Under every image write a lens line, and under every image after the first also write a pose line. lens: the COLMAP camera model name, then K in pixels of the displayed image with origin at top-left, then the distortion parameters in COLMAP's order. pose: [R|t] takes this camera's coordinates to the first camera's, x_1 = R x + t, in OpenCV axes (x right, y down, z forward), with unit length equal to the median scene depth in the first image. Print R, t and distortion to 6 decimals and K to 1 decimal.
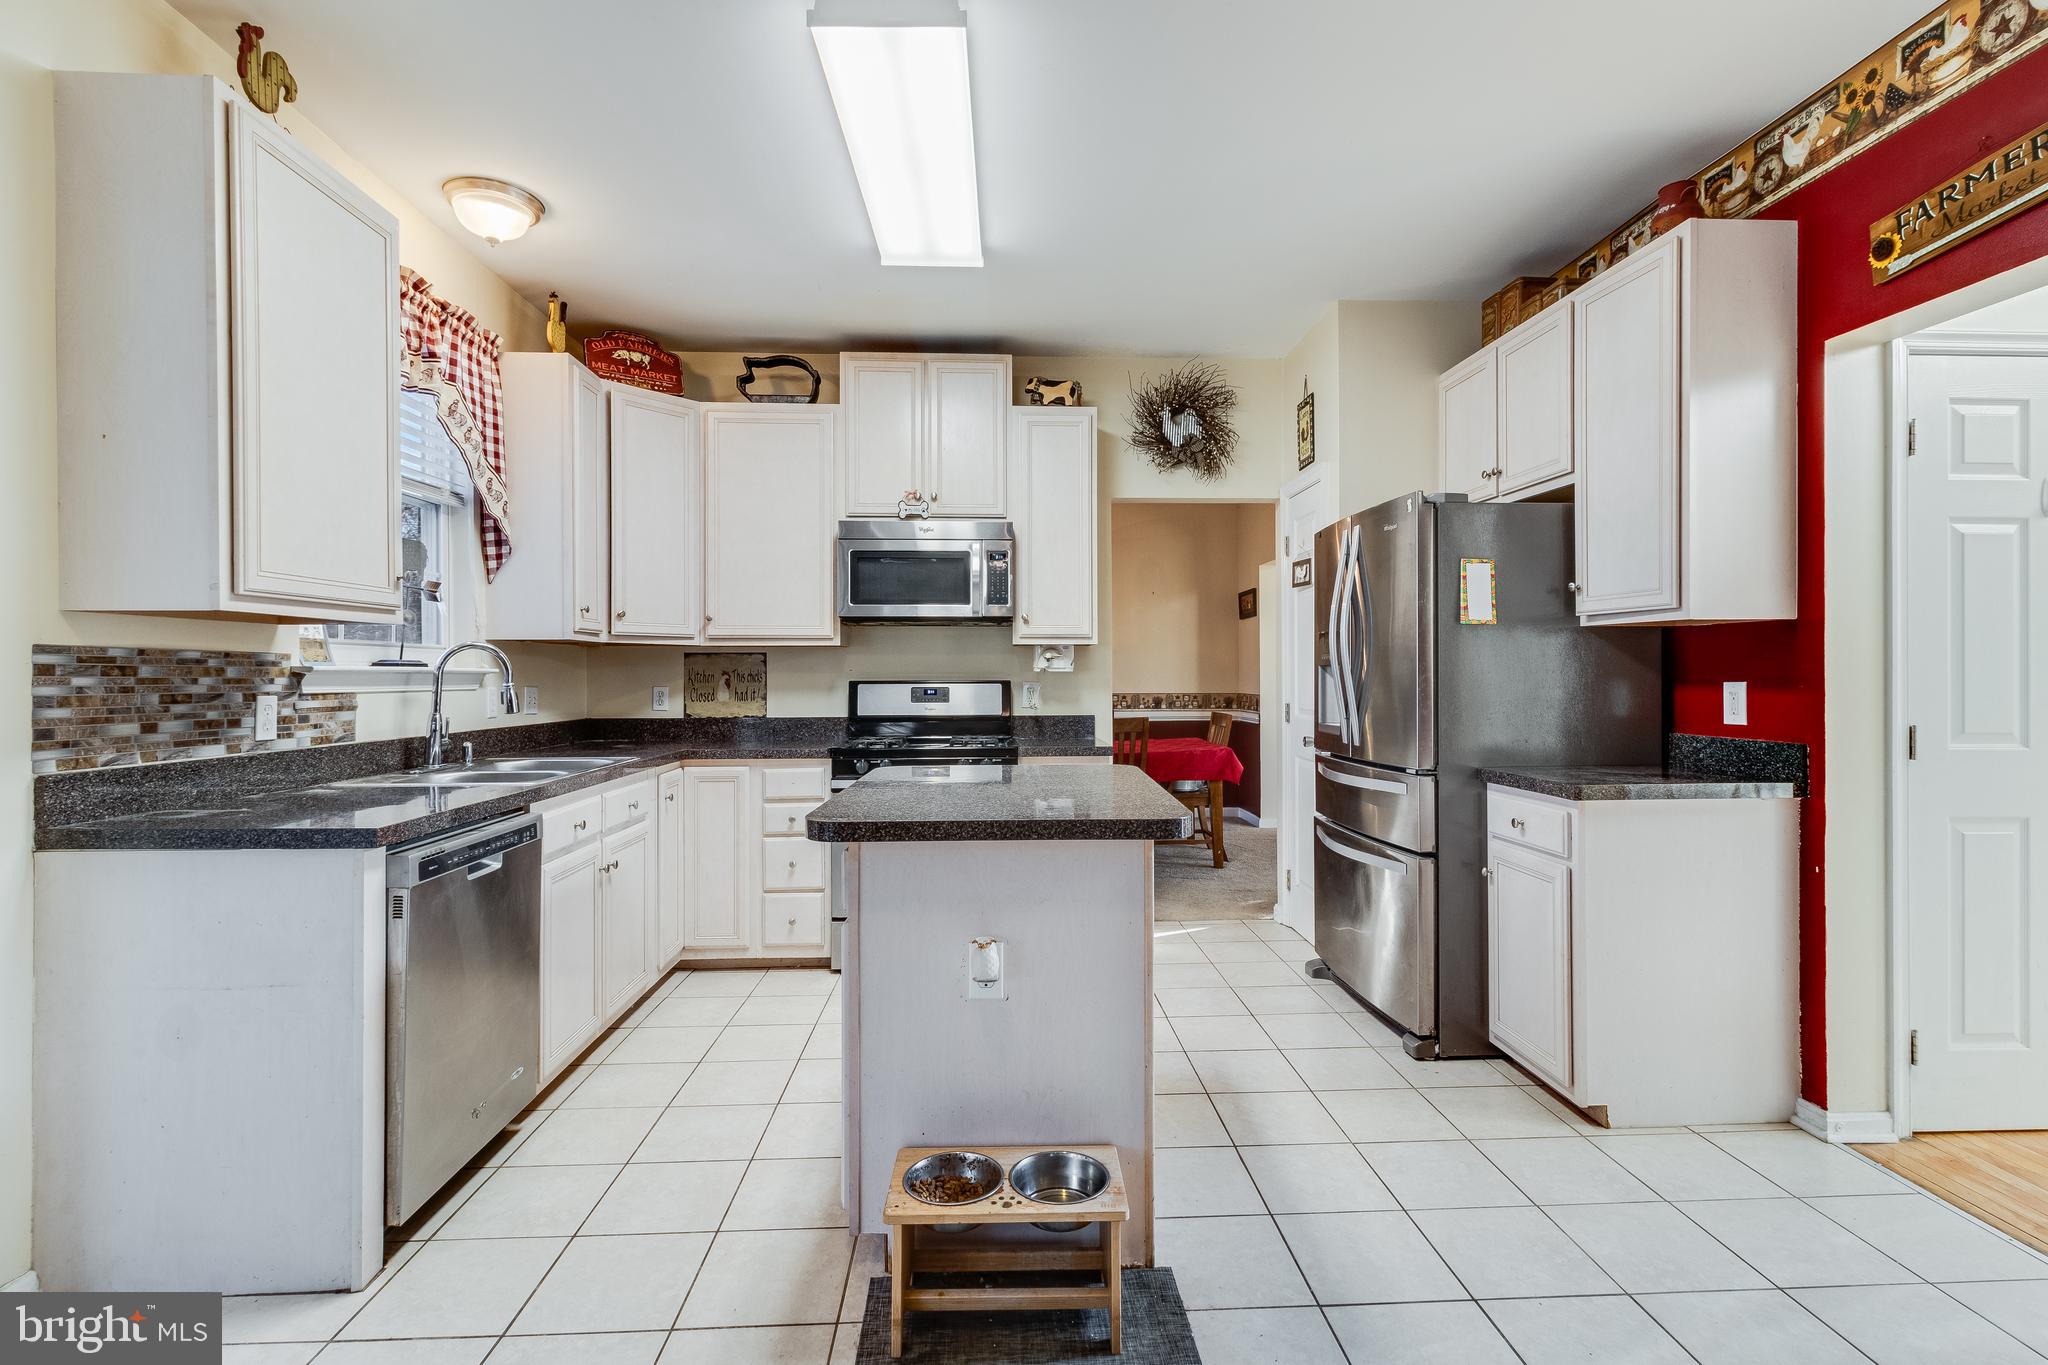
lens RADIAL K [[947.4, 0, 1033.5], [0, 947.4, 674.0], [0, 0, 1]] dist [0.005165, -0.001222]
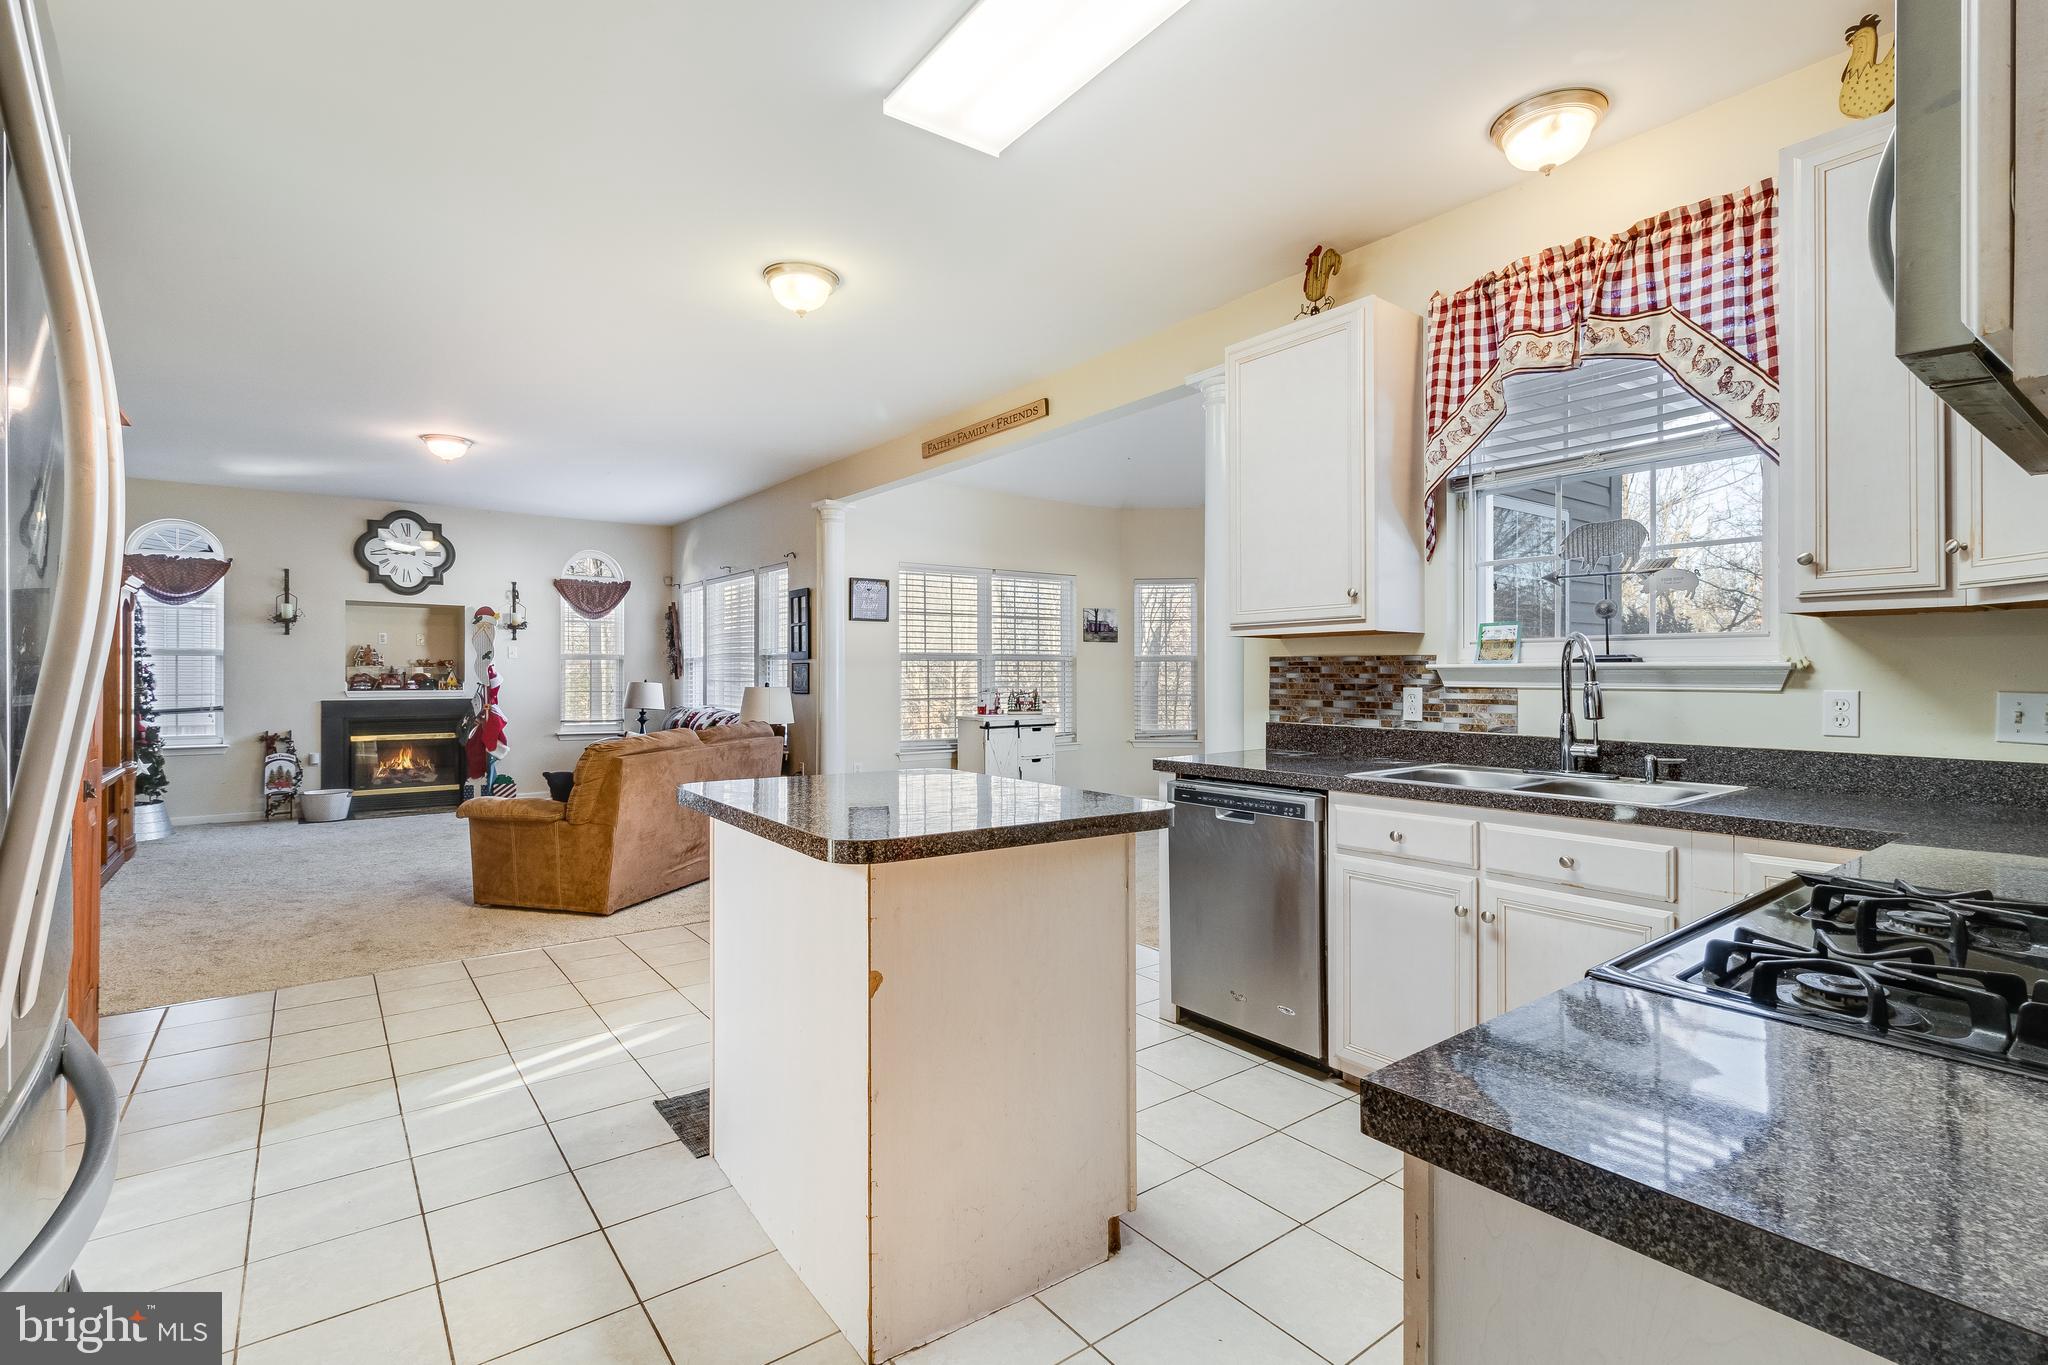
lens RADIAL K [[947.4, 0, 1032.8], [0, 947.4, 672.6], [0, 0, 1]] dist [0.005165, -0.001222]
pose [[-0.827087, 0.002377, -0.562069, 0.294279], [0.003006, 0.999995, -0.000195, 0.000615], [0.562066, -0.001851, -0.827090, 1.404263]]
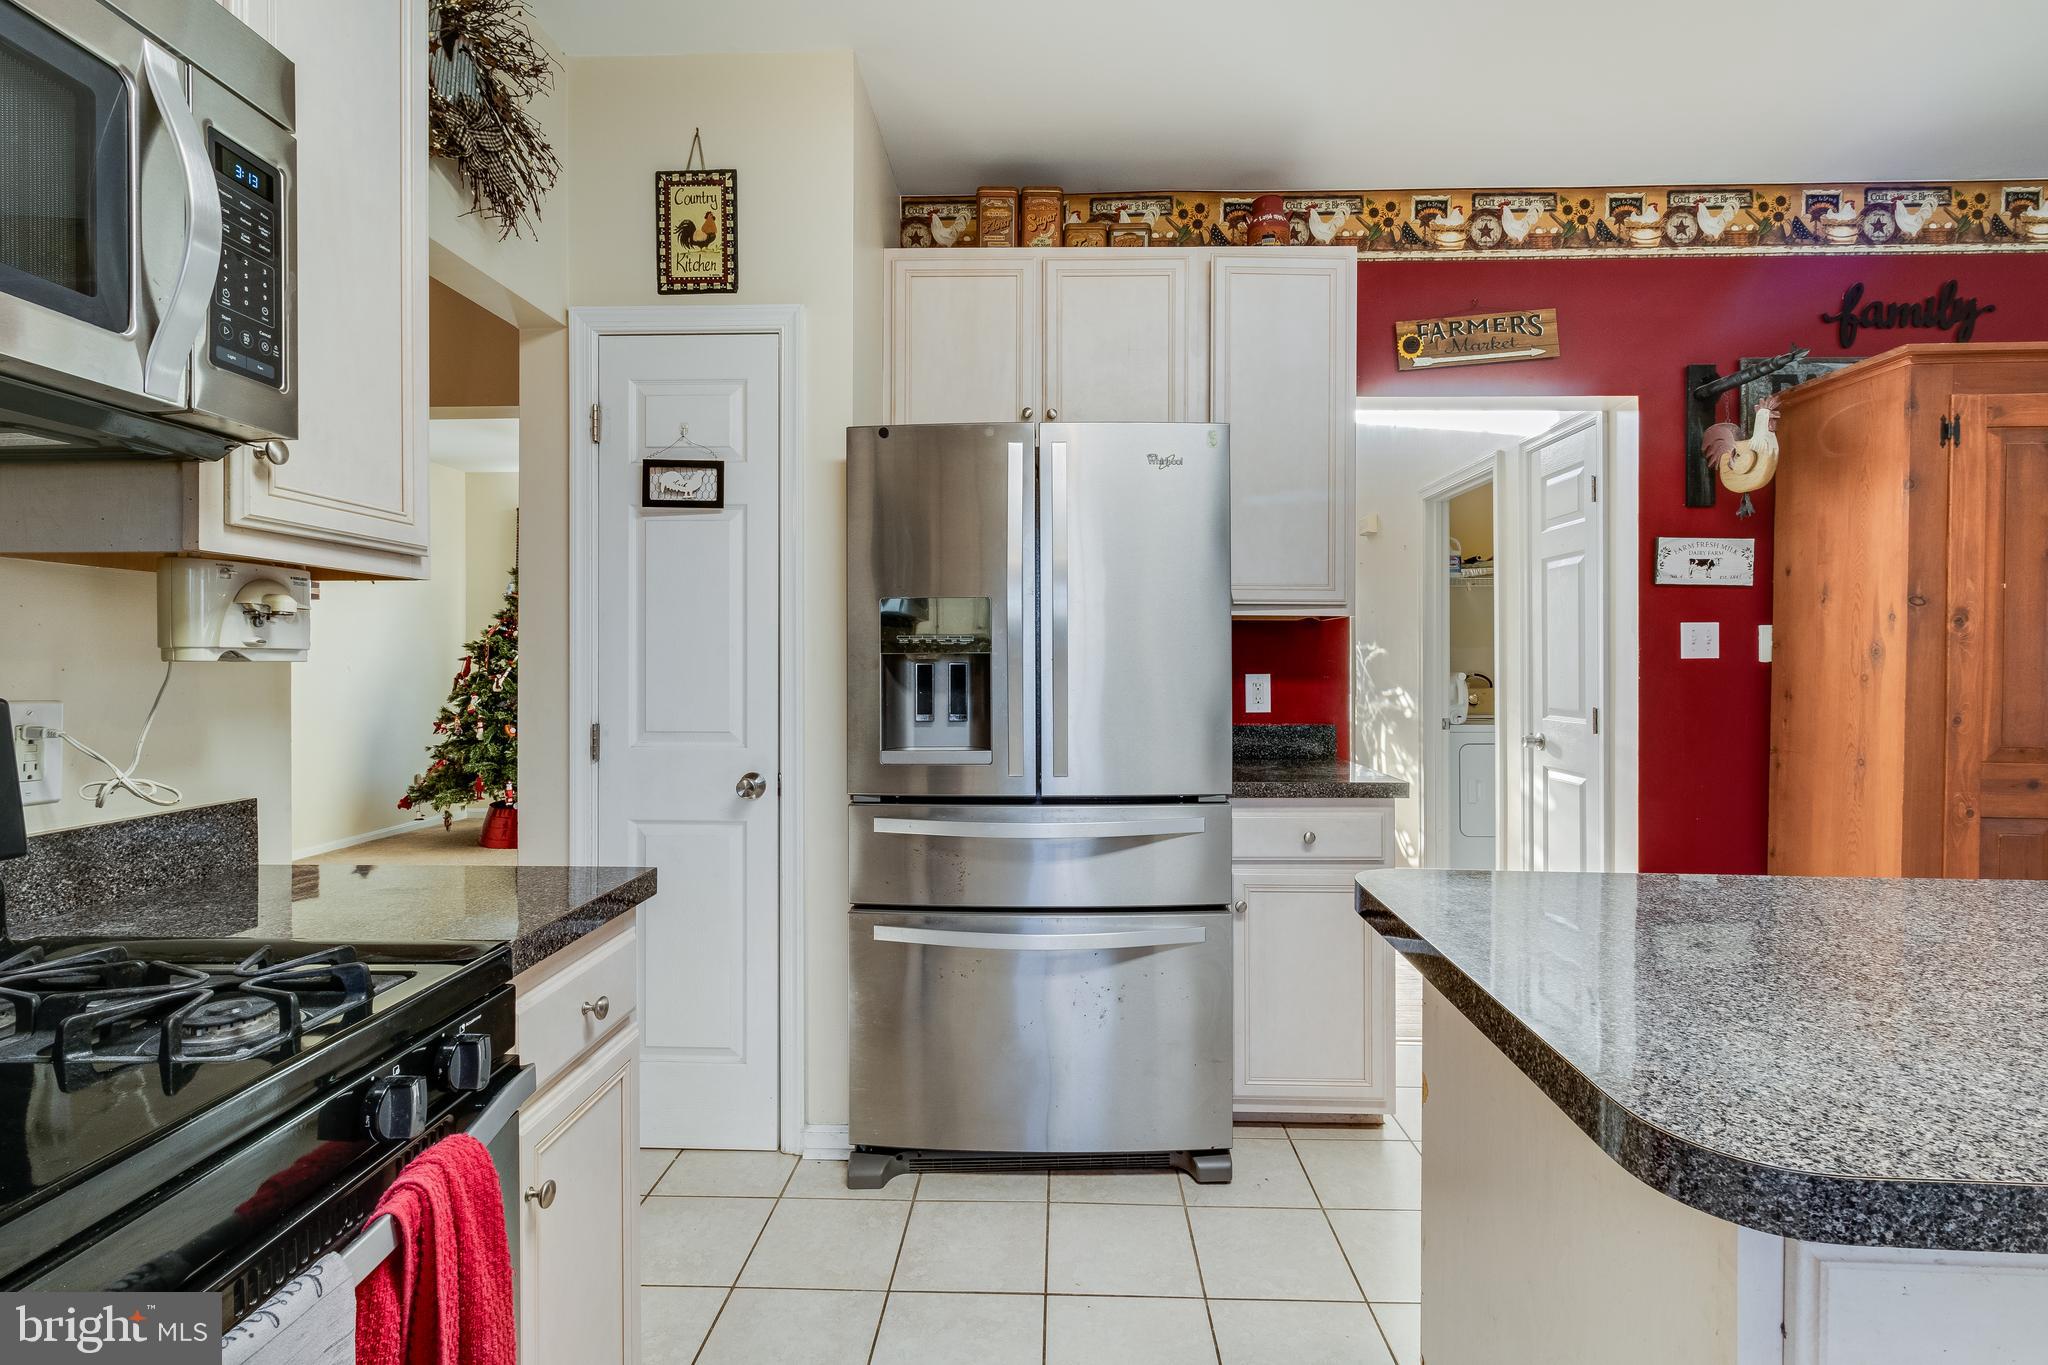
lens RADIAL K [[947.4, 0, 1028.7], [0, 947.4, 662.7], [0, 0, 1]] dist [0.005165, -0.001222]
pose [[0.083591, 0.002567, 0.996497, -0.339959], [0.000596, 0.999996, -0.002626, -0.001540], [-0.996500, 0.000814, 0.083589, 1.041775]]
